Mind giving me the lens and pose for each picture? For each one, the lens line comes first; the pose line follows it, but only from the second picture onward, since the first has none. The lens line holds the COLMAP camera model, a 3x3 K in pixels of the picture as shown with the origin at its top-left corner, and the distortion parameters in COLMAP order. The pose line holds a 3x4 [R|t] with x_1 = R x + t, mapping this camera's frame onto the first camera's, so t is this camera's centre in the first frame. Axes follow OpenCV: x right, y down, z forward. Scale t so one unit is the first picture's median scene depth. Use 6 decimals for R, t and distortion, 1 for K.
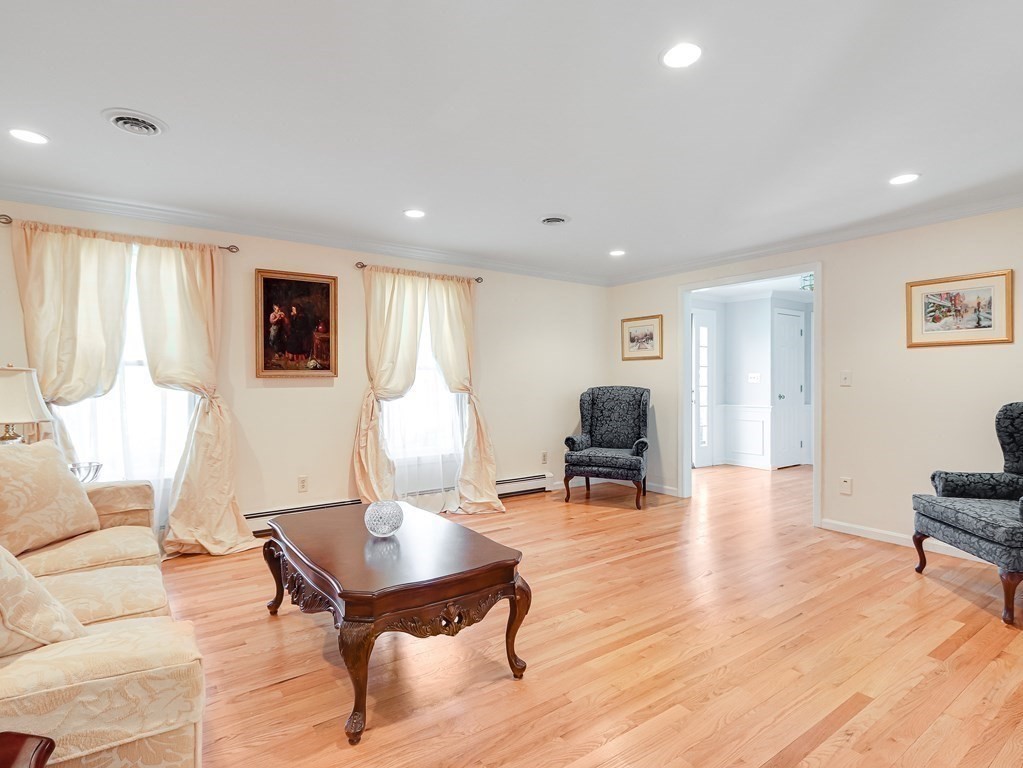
lens RADIAL K [[541.0, 0, 506.8], [0, 541.0, 388.4], [0, 0, 1]] dist [0.000193, -0.000760]
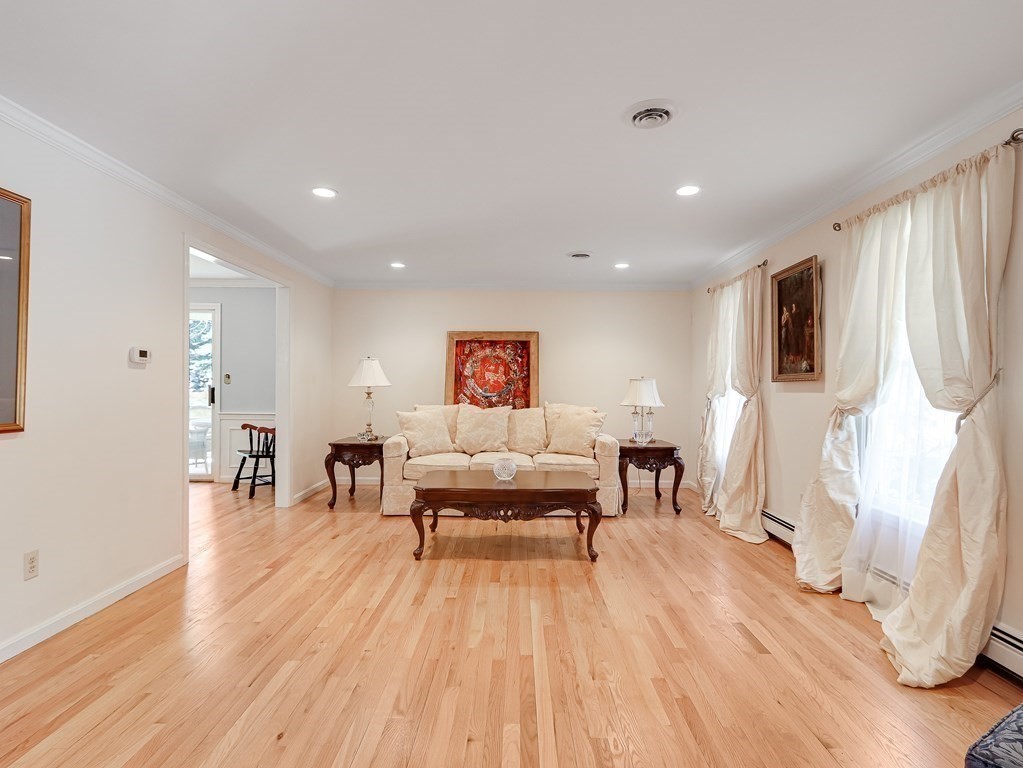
lens RADIAL K [[541.0, 0, 506.8], [0, 541.0, 388.4], [0, 0, 1]] dist [0.000193, -0.000760]
pose [[-0.604263, 0.001381, -0.796783, 0.635526], [-0.020980, 0.999624, 0.017643, -0.014675], [0.796508, 0.027378, -0.604007, 1.186451]]
